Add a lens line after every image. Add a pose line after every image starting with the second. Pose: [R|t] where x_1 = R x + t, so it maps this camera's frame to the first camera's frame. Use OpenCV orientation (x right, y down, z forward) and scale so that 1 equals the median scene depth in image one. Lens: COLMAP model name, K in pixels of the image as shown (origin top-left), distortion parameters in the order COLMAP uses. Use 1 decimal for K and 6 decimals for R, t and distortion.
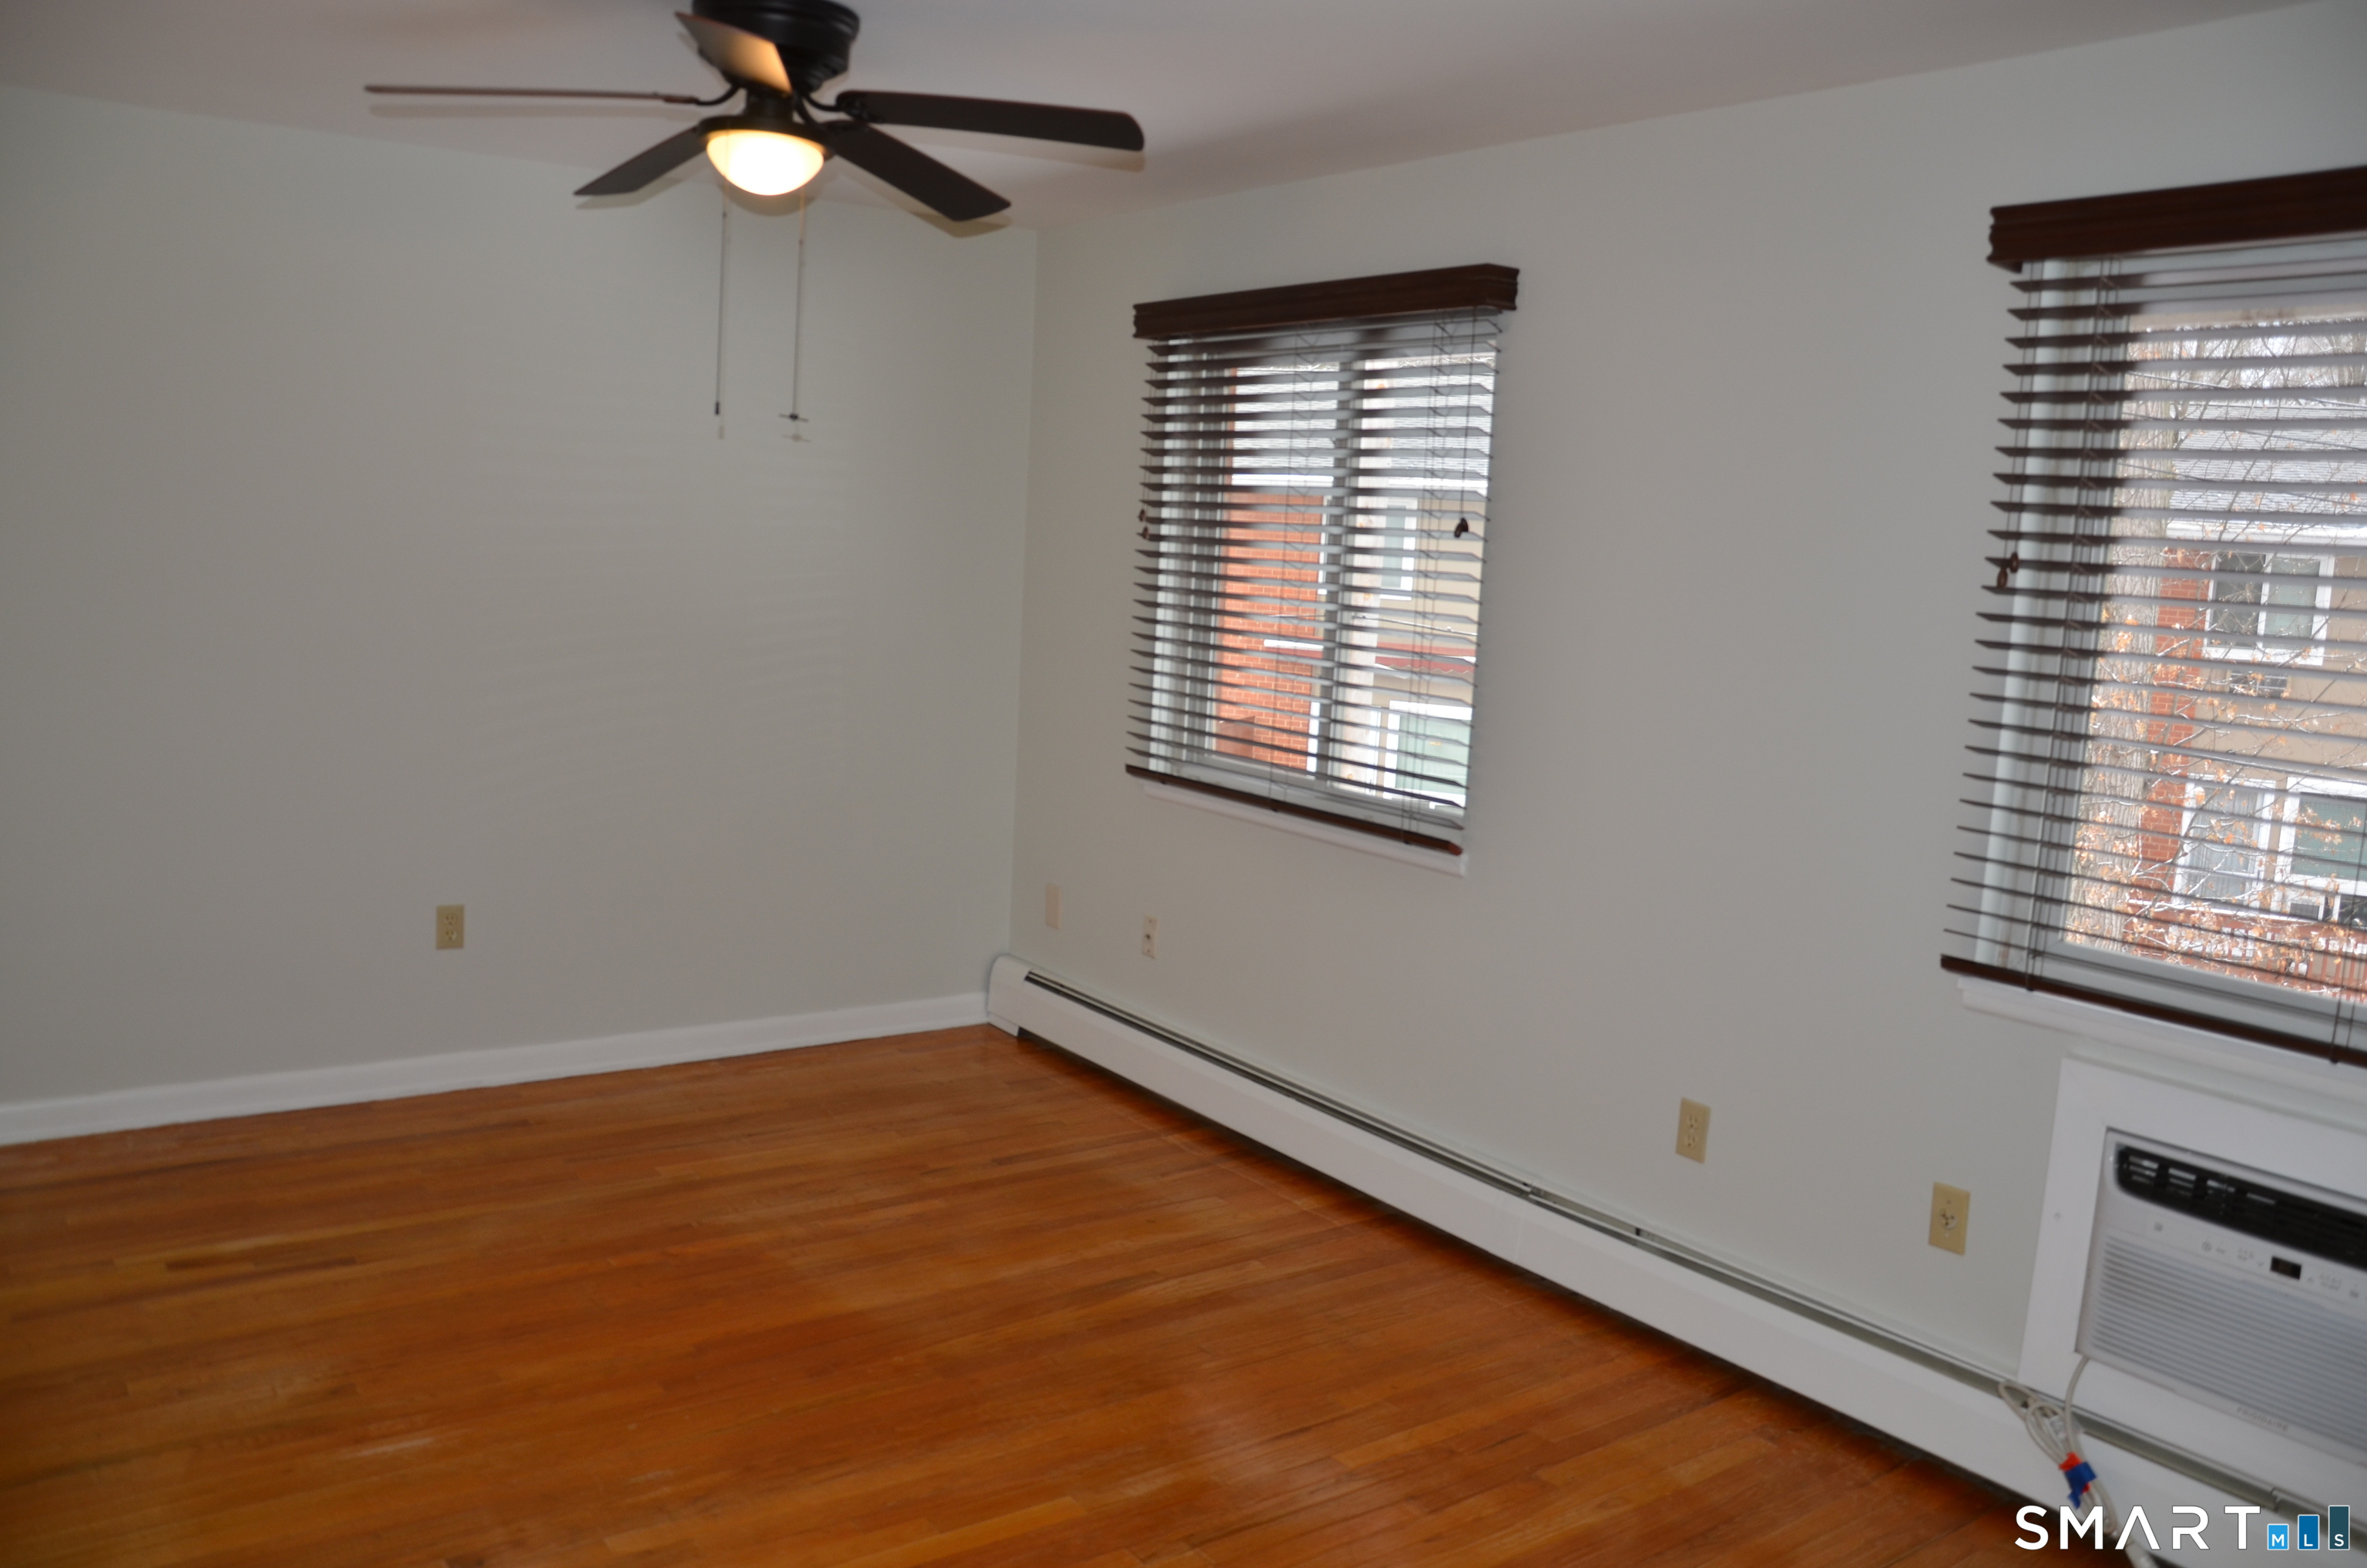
lens RADIAL K [[1843.8, 0, 1190.8], [0, 1843.8, 787.3], [0, 0, 1]] dist [-0.167720, 0.128492]
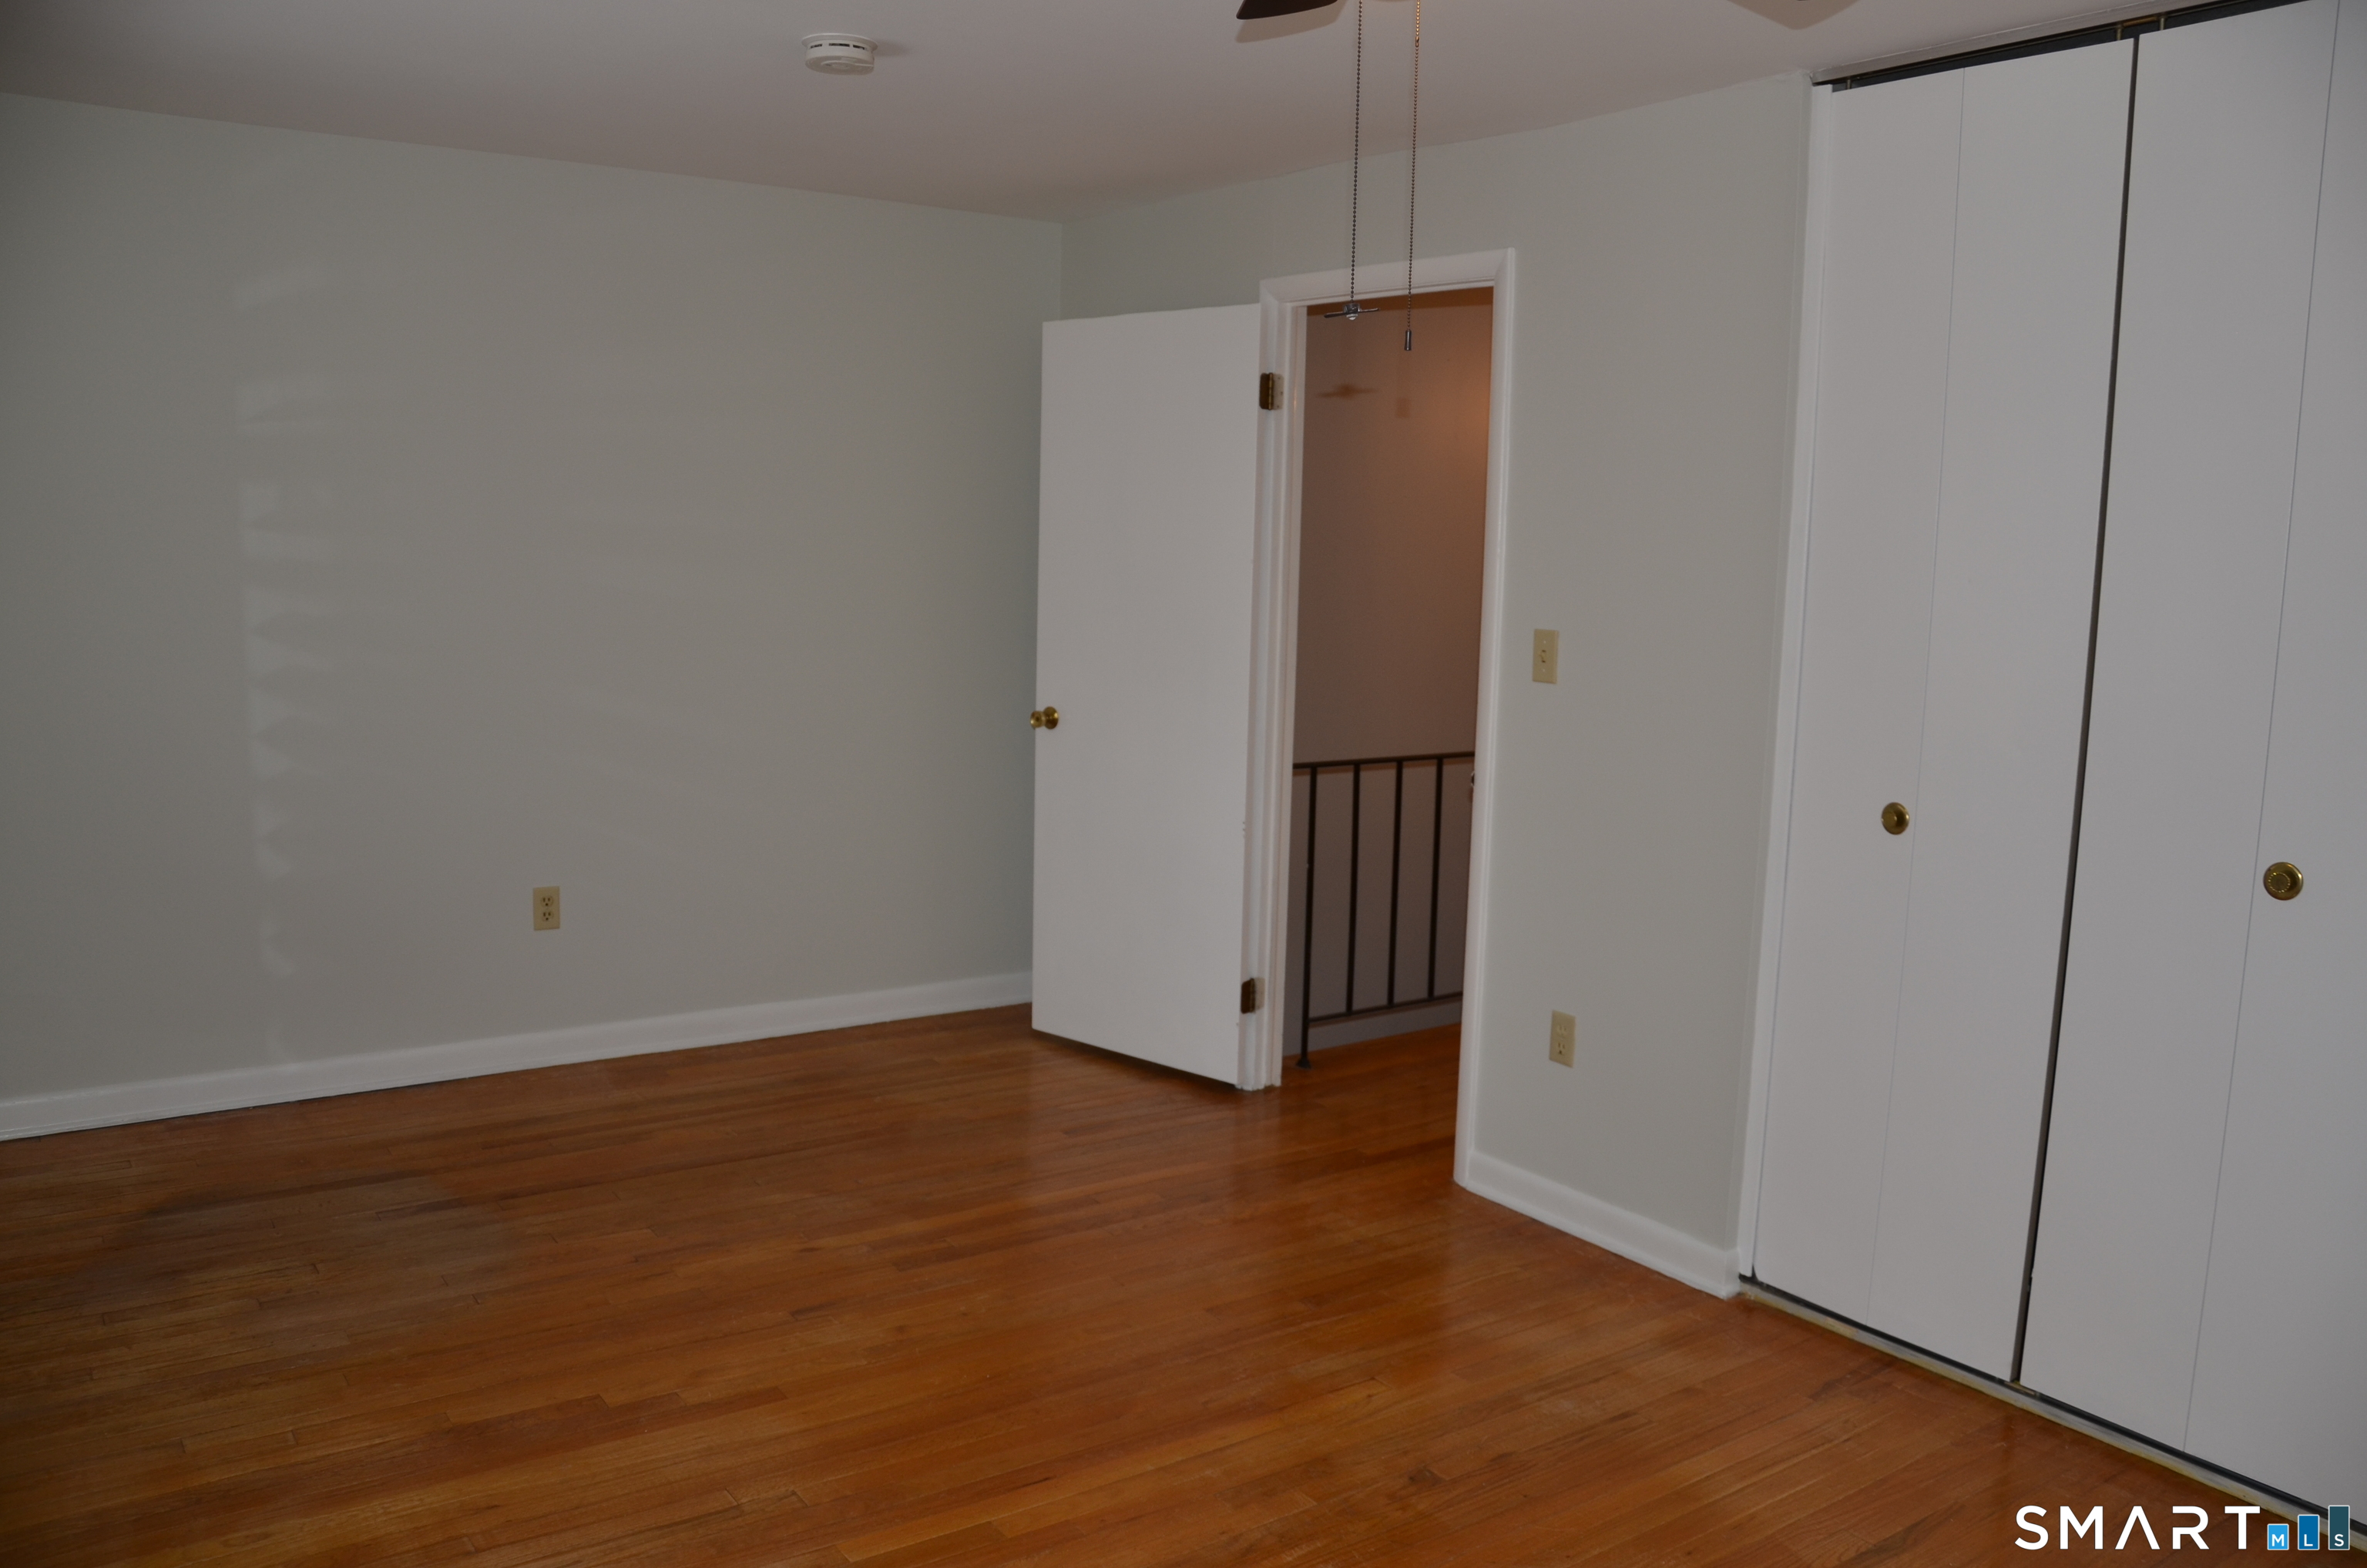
lens RADIAL K [[1843.8, 0, 1190.8], [0, 1843.8, 787.3], [0, 0, 1]] dist [-0.167720, 0.128492]
pose [[-0.996675, -0.081475, 0.000750, -0.180557], [-0.078205, 0.959182, 0.271762, -0.207971], [-0.022861, 0.270800, -0.962364, 1.535704]]
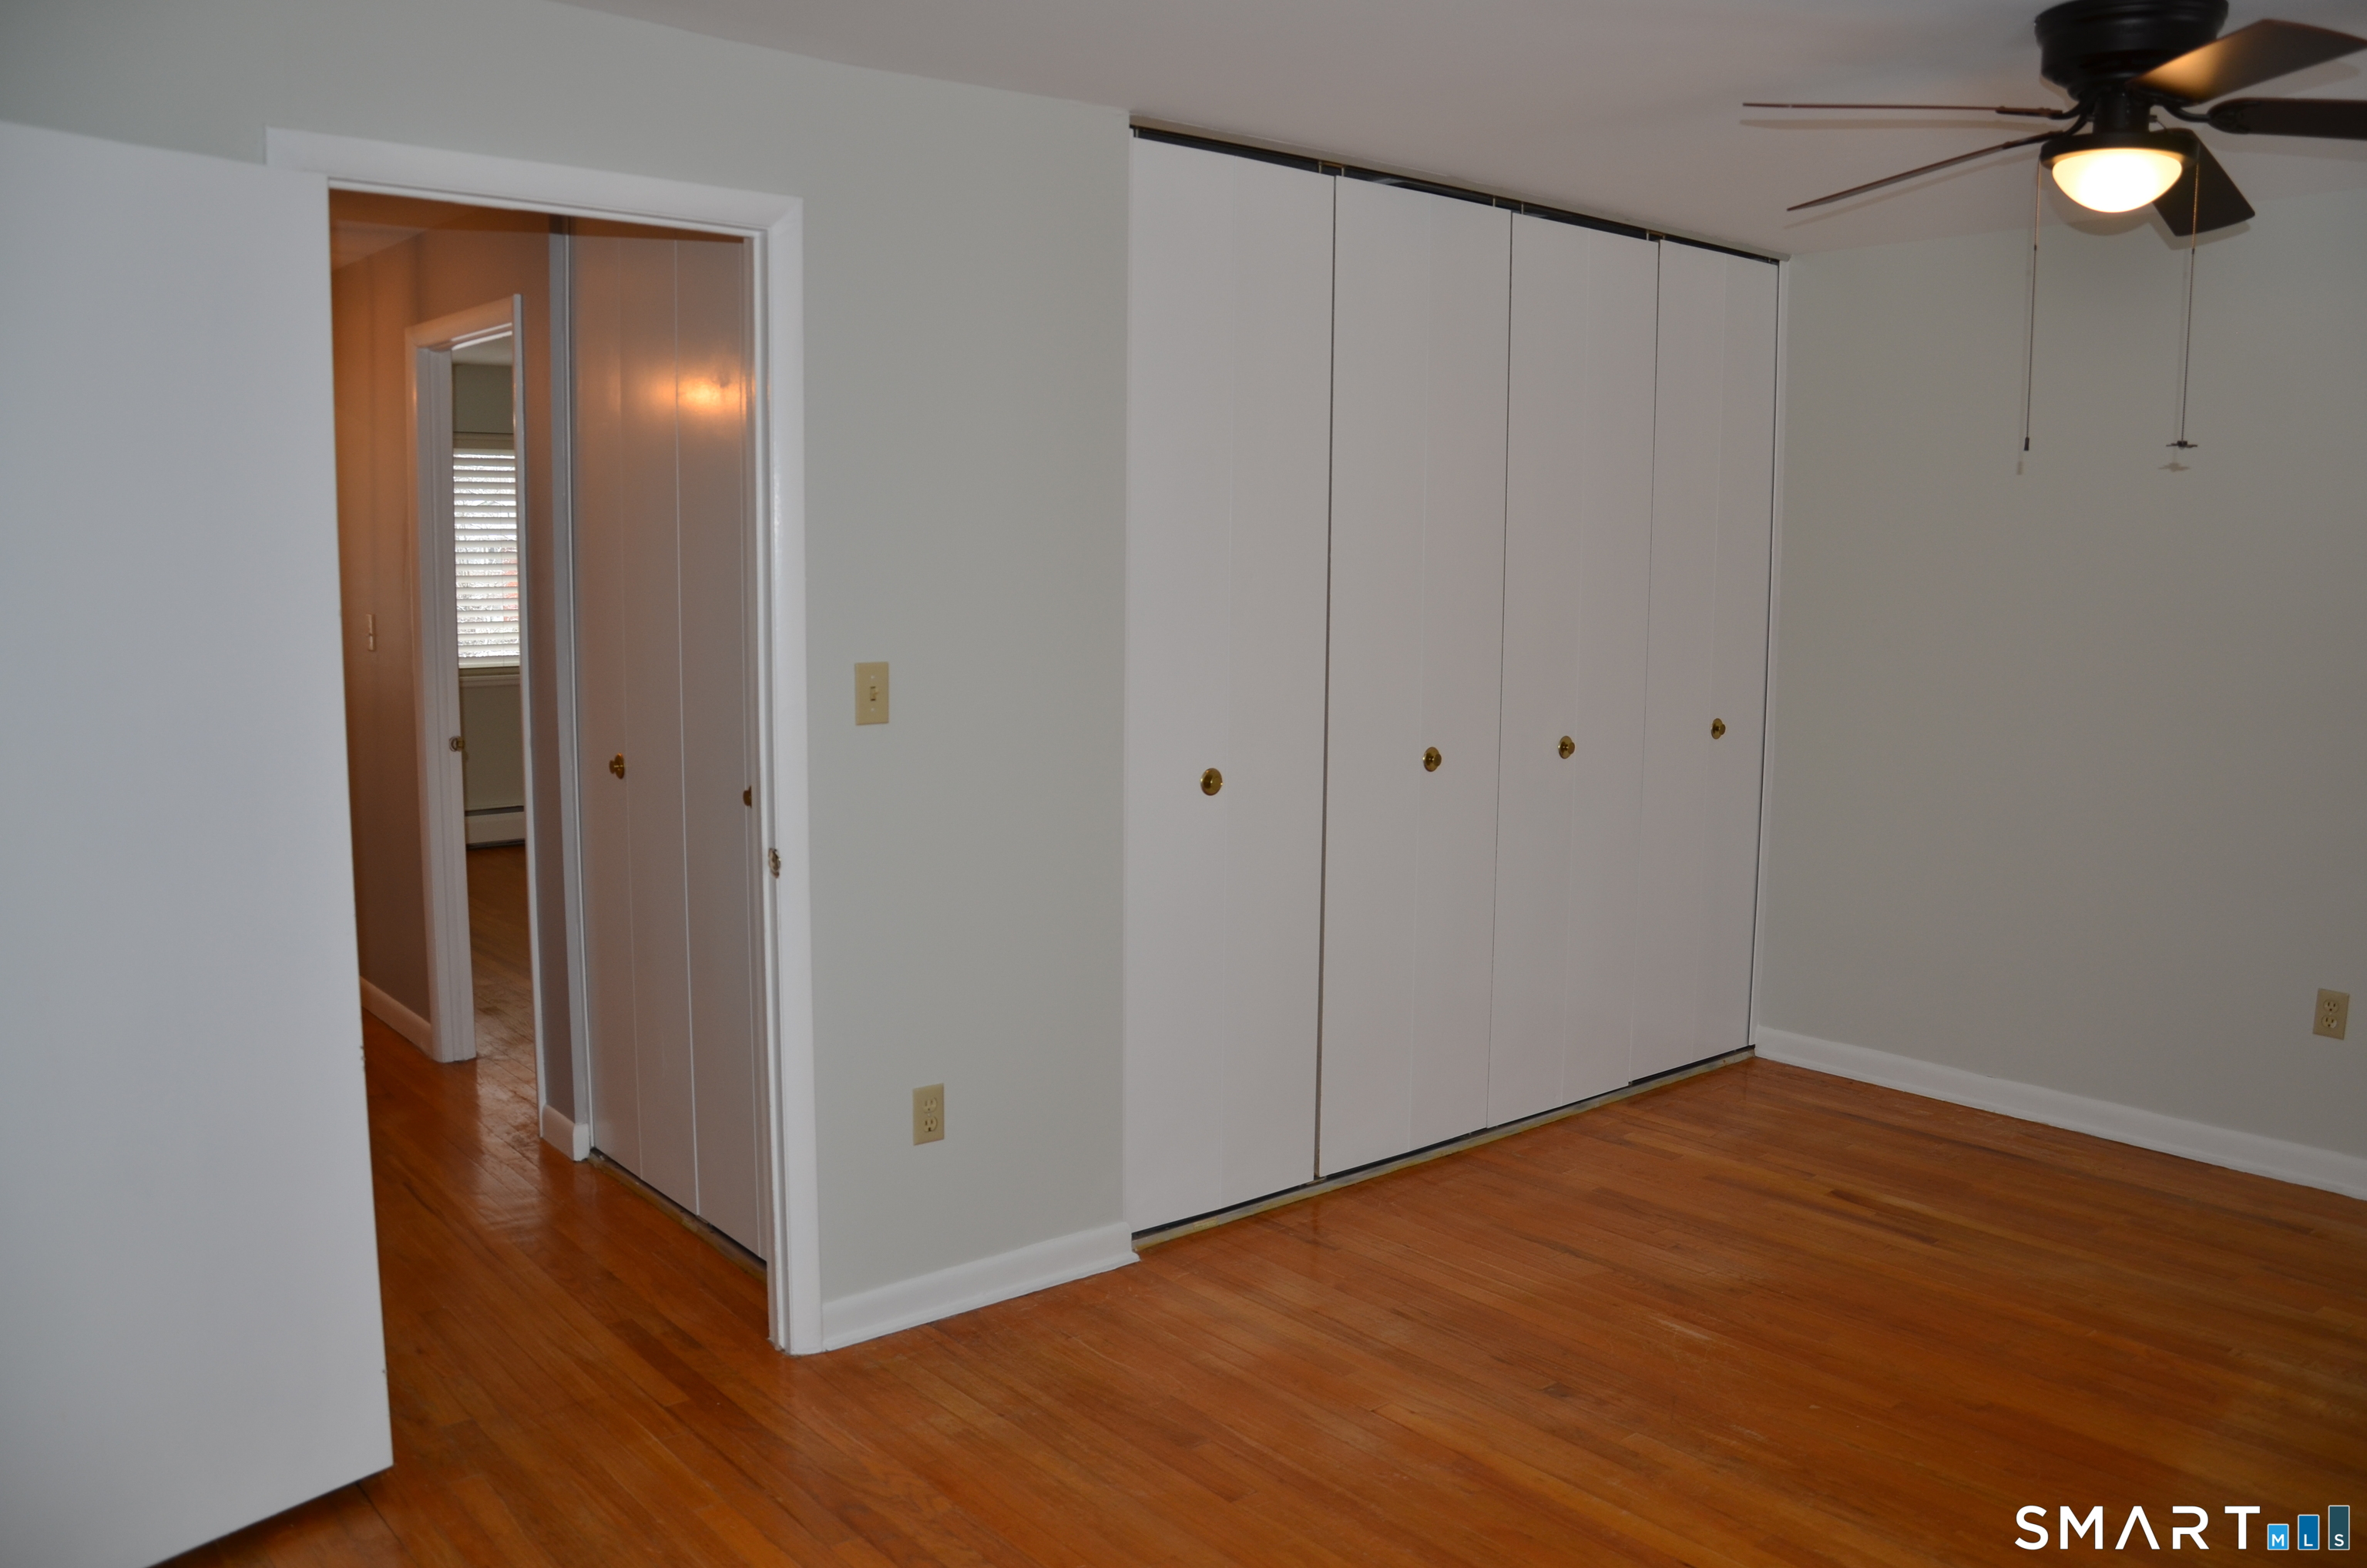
lens RADIAL K [[1843.8, 0, 1190.8], [0, 1843.8, 787.3], [0, 0, 1]] dist [-0.167720, 0.128492]
pose [[0.069220, 0.075109, -0.994770, 0.630883], [-0.138533, 0.988224, 0.064975, -0.022374], [0.987936, 0.133311, 0.078810, 0.456500]]
